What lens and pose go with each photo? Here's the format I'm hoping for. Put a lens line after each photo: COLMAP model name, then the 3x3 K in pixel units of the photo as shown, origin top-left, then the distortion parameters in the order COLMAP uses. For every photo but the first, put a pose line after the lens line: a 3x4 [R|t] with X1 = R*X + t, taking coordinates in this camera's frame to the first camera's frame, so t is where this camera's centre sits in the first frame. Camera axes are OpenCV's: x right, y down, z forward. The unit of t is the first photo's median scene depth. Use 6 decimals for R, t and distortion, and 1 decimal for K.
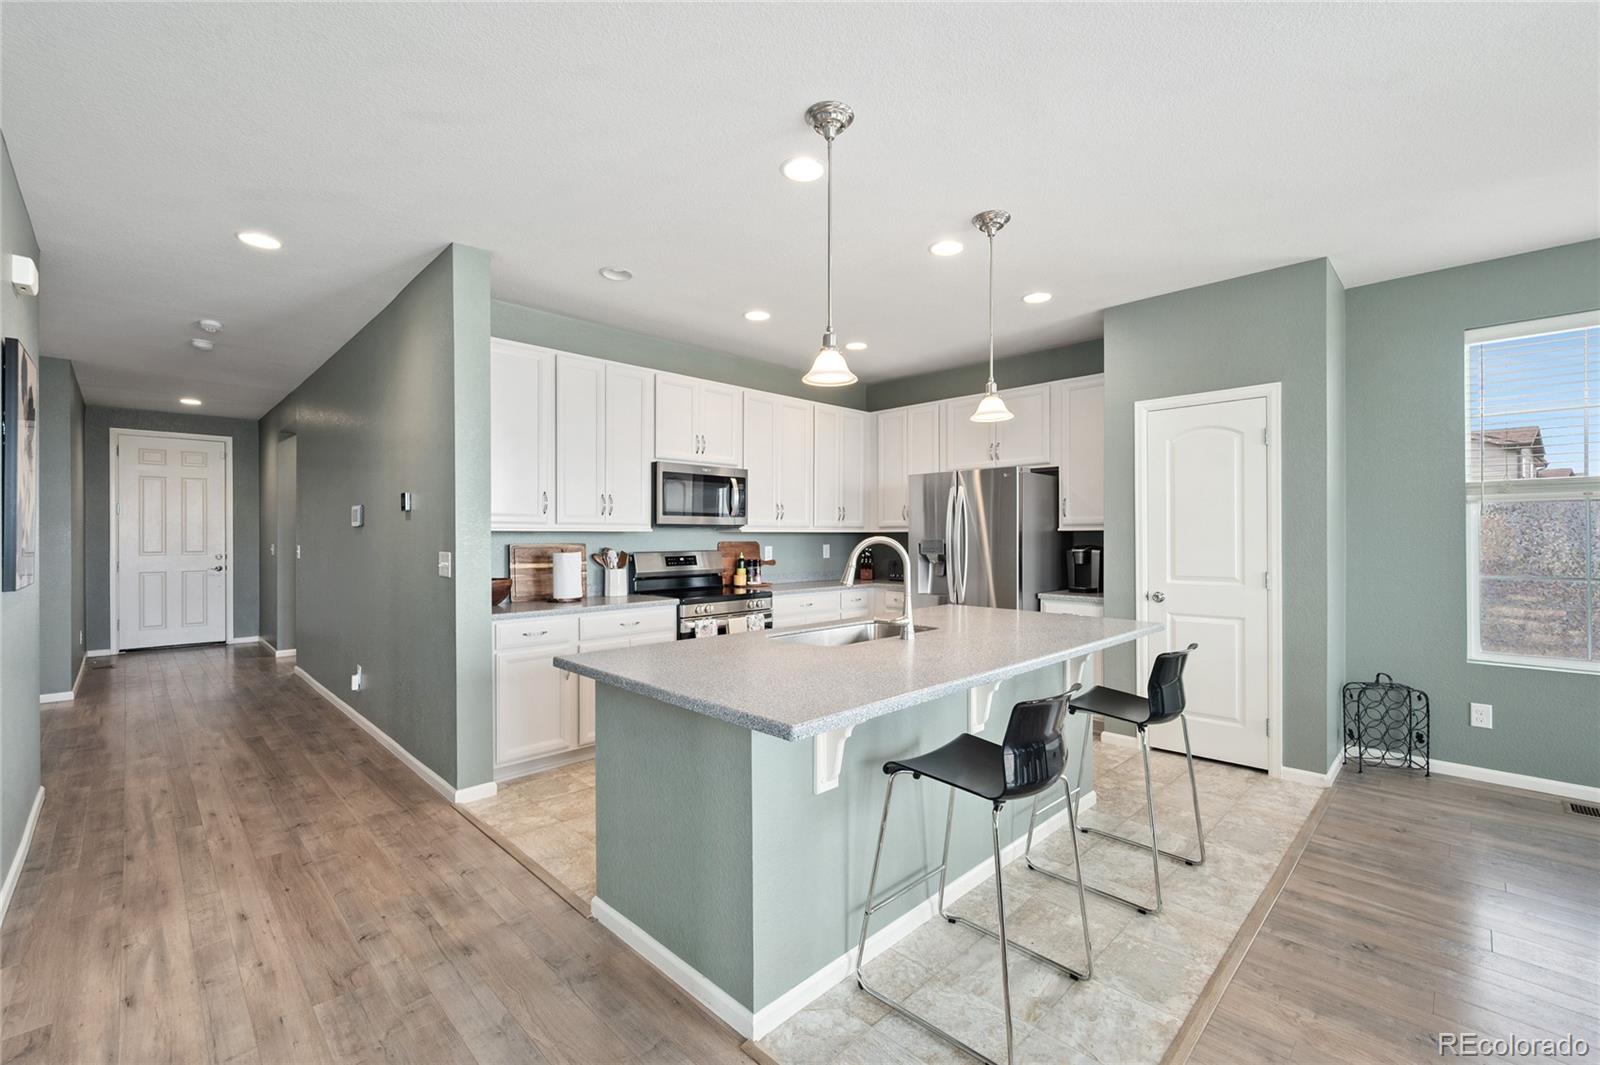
lens RADIAL K [[673.7, 0, 804.6], [0, 673.7, 536.6], [0, 0, 1]] dist [-0.000554, -0.000051]
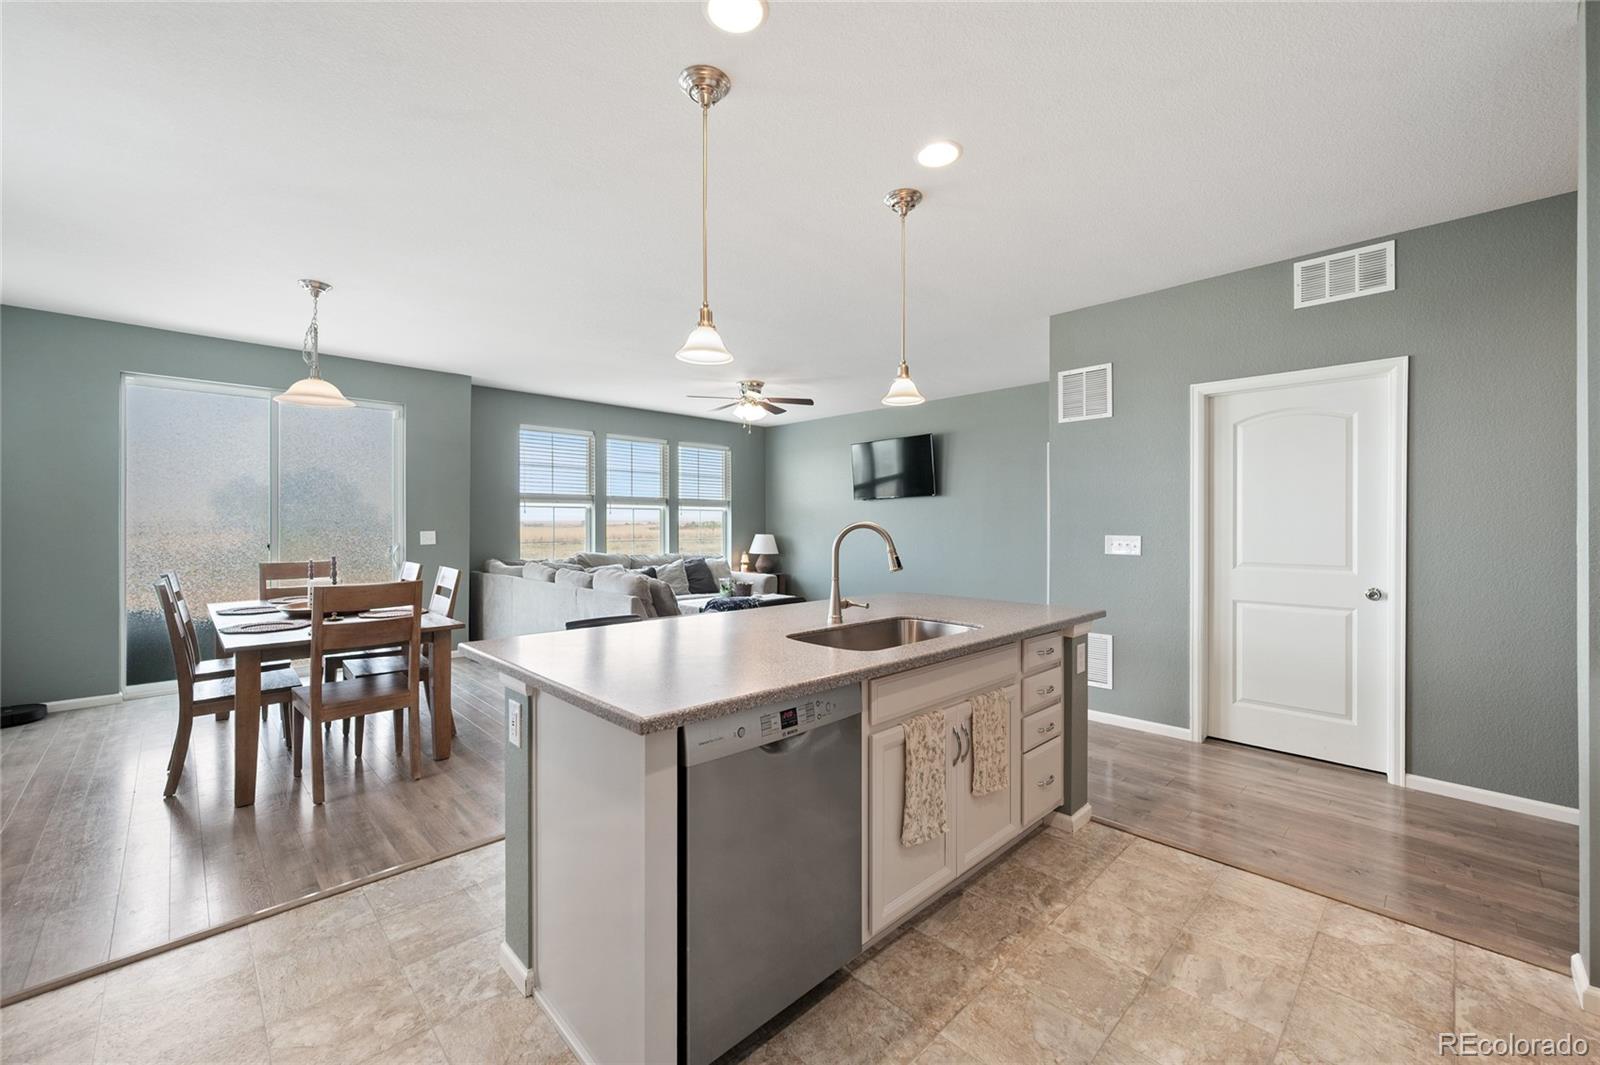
lens RADIAL K [[639.1, 0, 805.2], [0, 639.1, 524.8], [0, 0, 1]] dist [0.000781, 0.000161]
pose [[-0.999966, 0.001572, 0.008120, 0.111530], [0.001596, 0.999994, 0.003039, 0.000930], [-0.008115, 0.003051, -0.999962, 1.148848]]
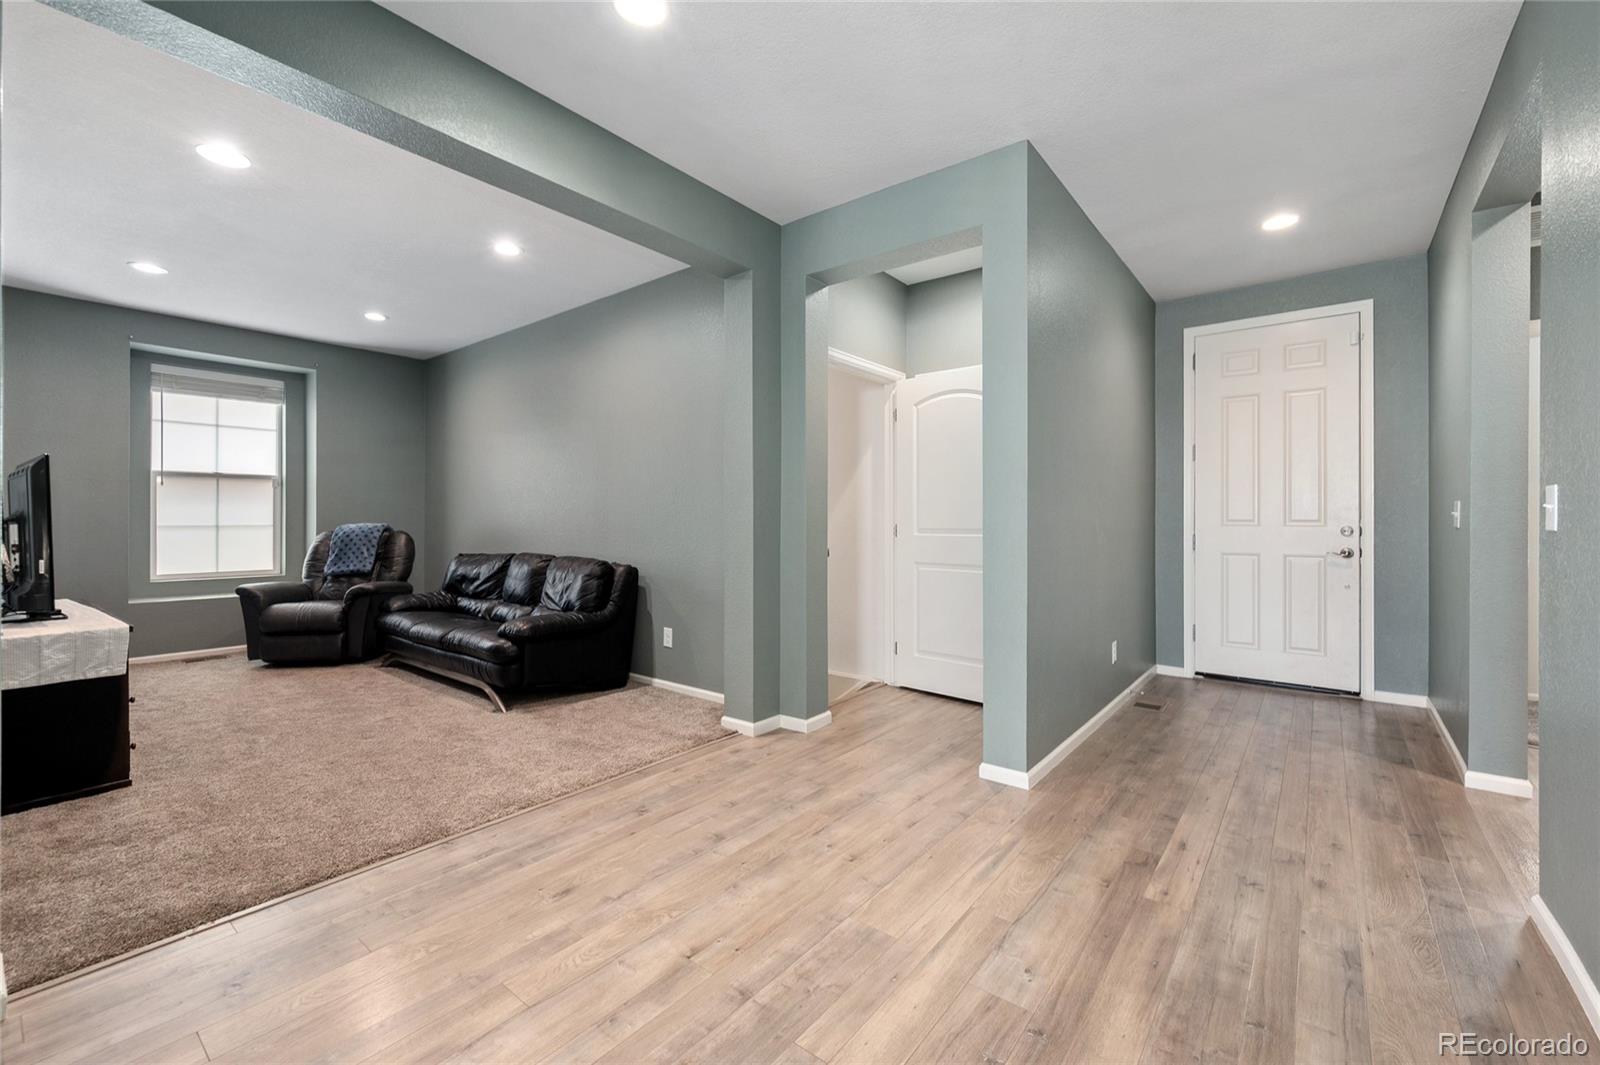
lens RADIAL K [[663.6, 0, 801.1], [0, 663.6, 518.3], [0, 0, 1]] dist [-0.000686, -0.000022]
pose [[0.111069, -0.000599, -0.993813, -0.687149], [-0.005206, 0.999986, -0.001185, 0.038957], [0.993799, 0.005305, 0.111064, 0.887775]]
